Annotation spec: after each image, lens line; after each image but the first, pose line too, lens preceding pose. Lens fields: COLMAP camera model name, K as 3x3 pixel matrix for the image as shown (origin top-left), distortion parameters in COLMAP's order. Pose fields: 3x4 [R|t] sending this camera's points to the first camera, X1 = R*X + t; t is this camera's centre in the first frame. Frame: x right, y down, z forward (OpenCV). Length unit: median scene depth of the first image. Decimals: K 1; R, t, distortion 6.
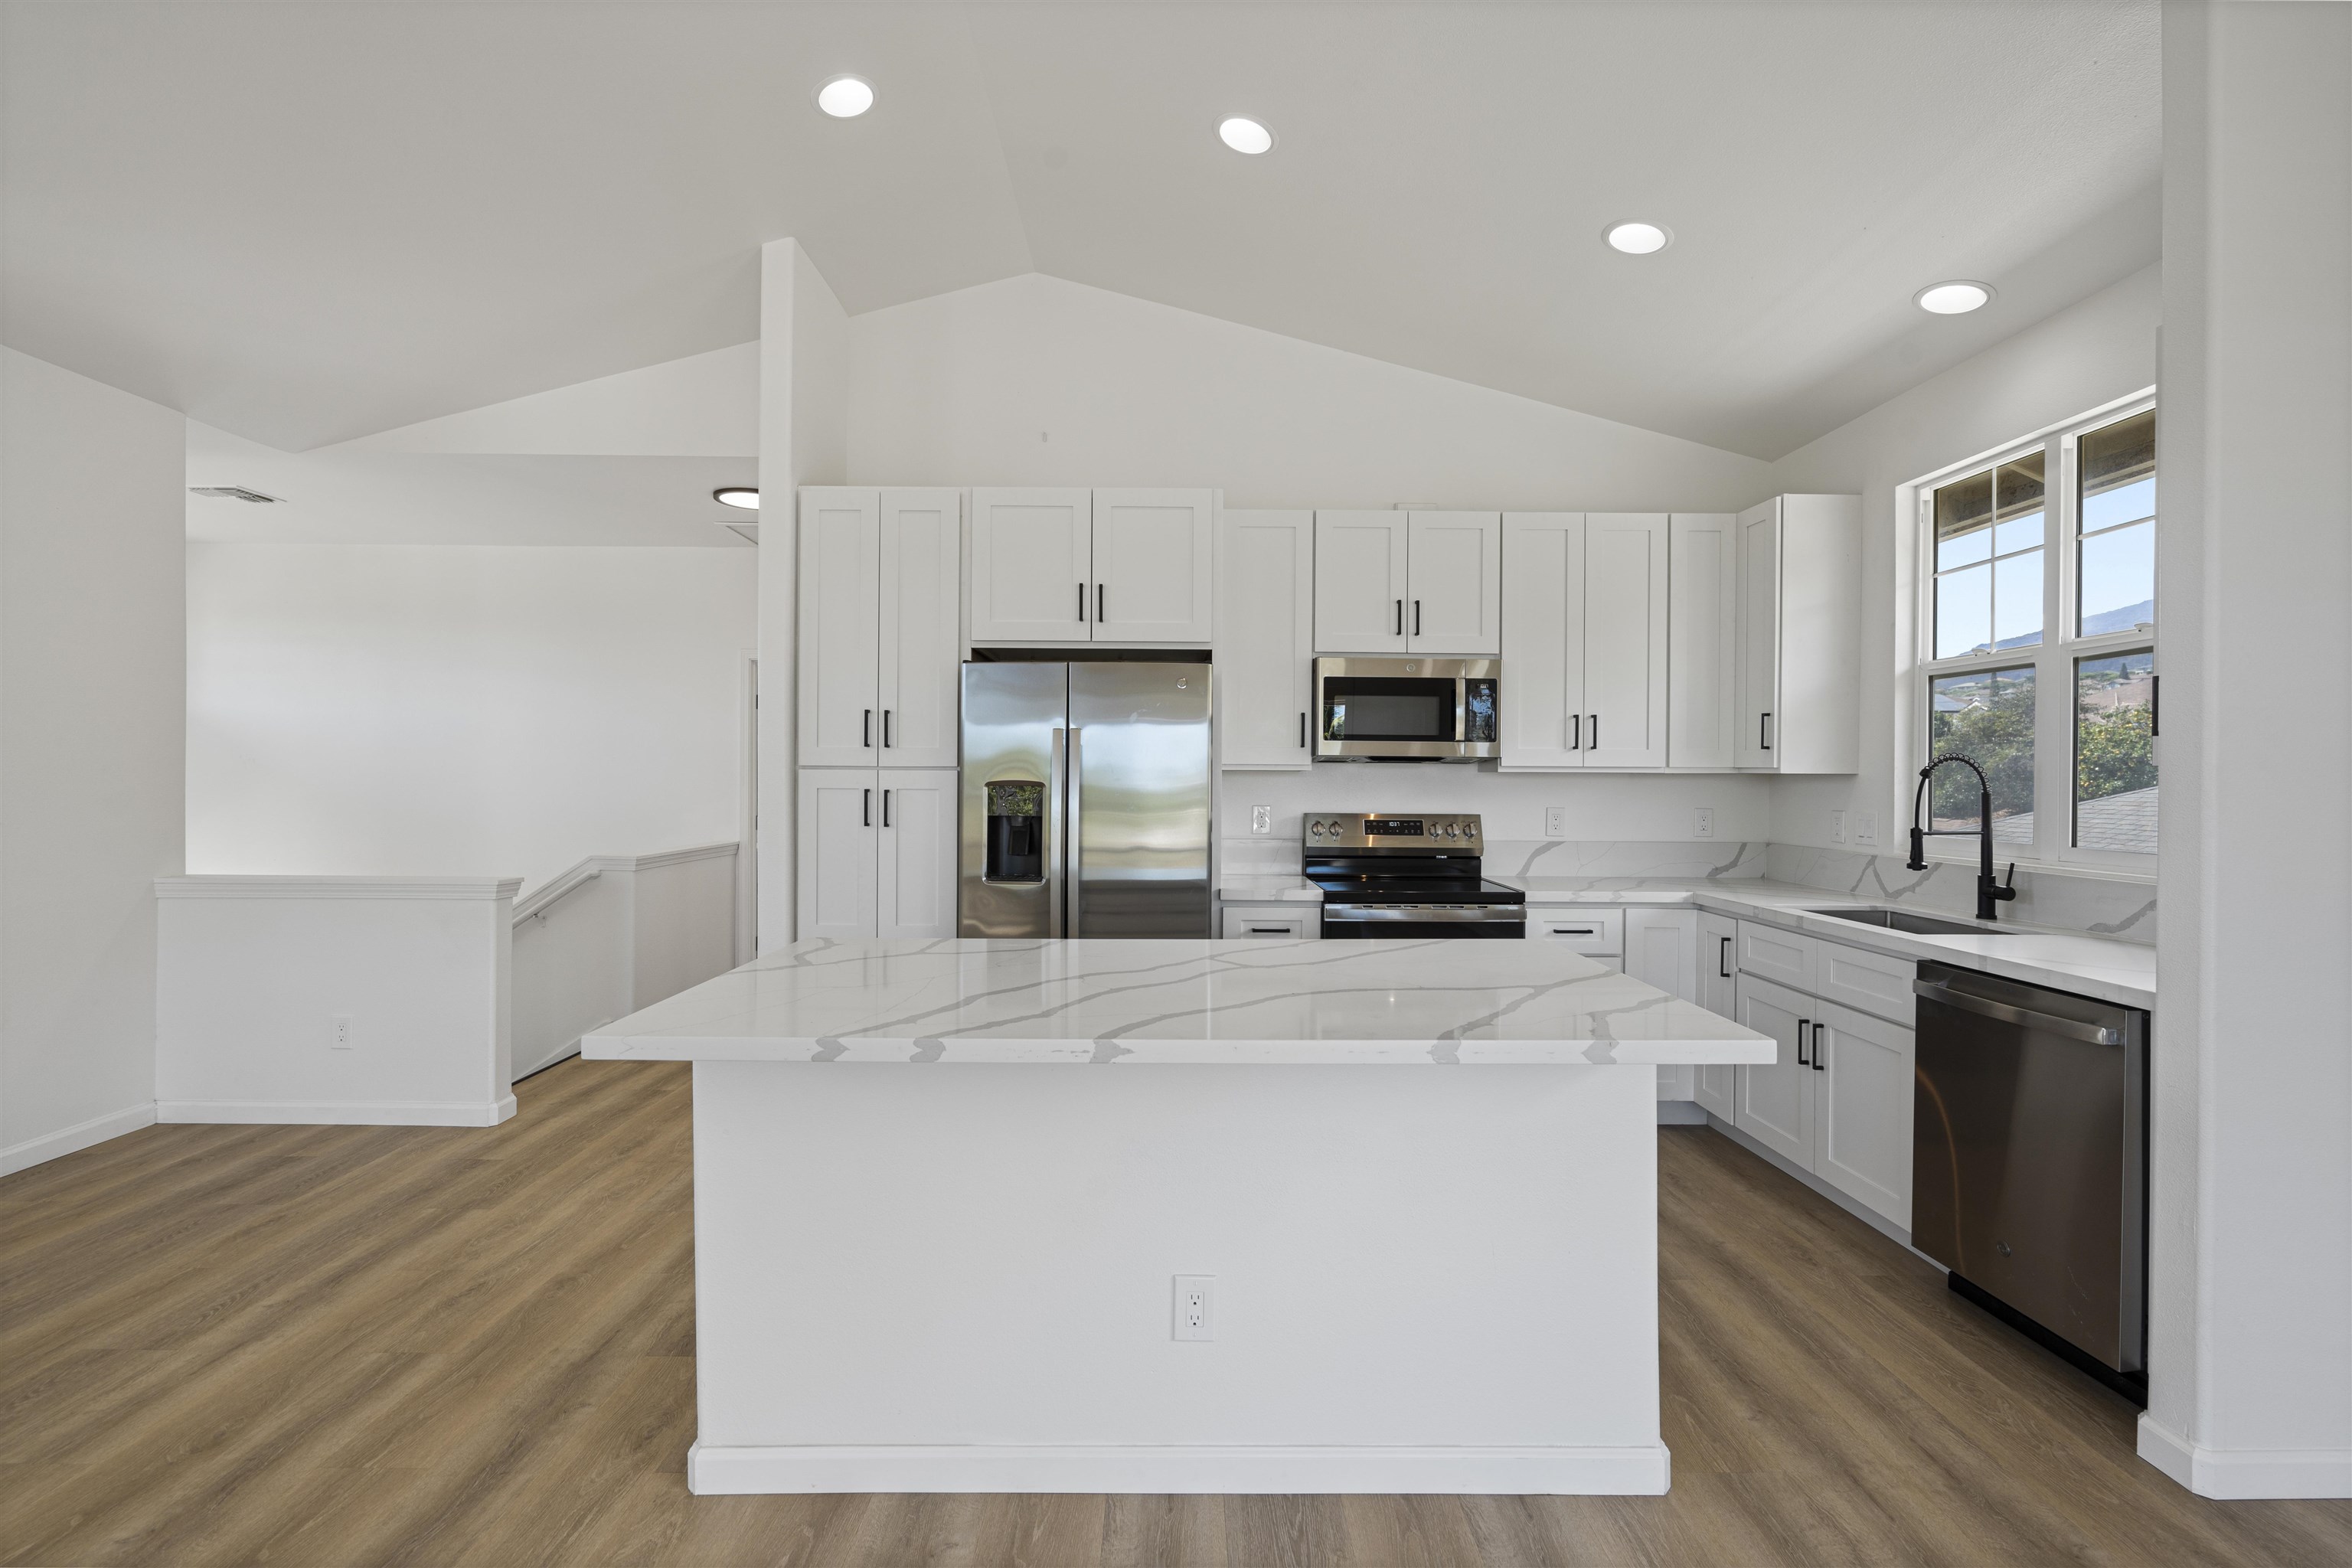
lens RADIAL K [[1074.4, 0, 1189.7], [0, 1074.4, 781.4], [0, 0, 1]] dist [-0.003253, -0.000842]
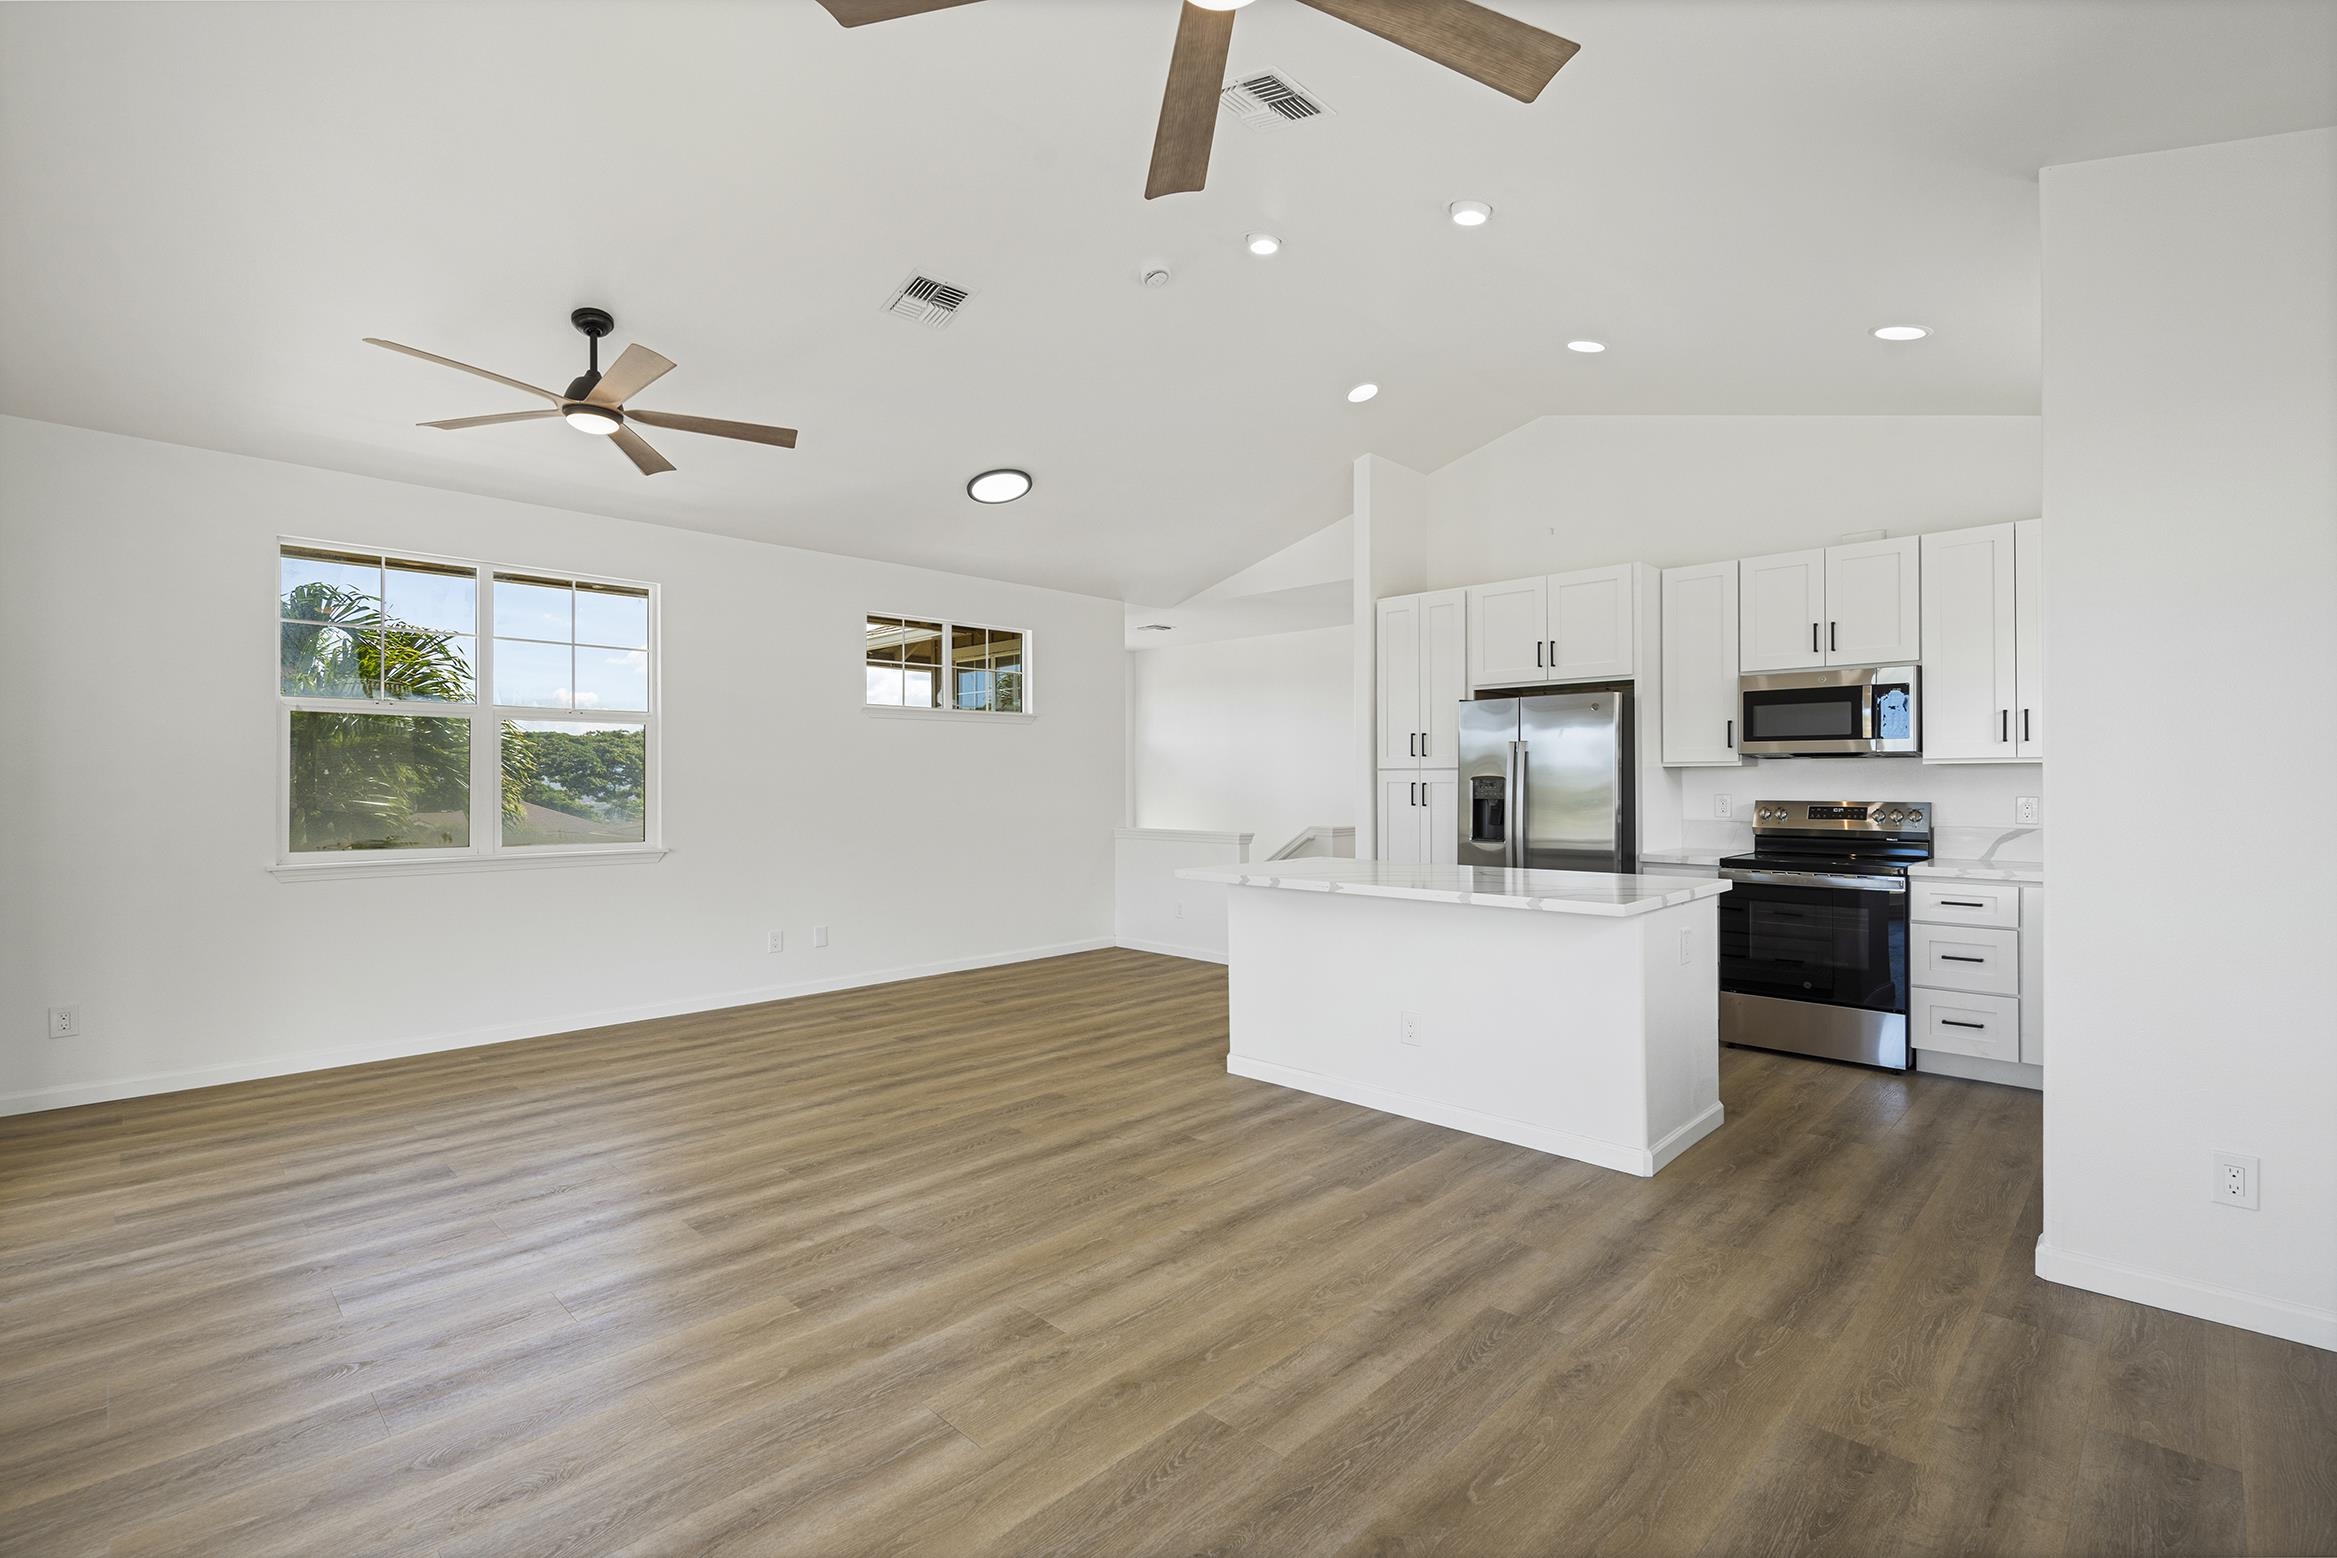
lens RADIAL K [[1067.6, 0, 1155.2], [0, 1067.6, 778.0], [0, 0, 1]] dist [-0.003253, -0.000842]
pose [[0.700364, -0.010467, -0.713709, 0.567805], [0.006123, 0.999944, -0.008657, 0.011638], [0.713759, 0.001693, 0.700389, -0.395511]]
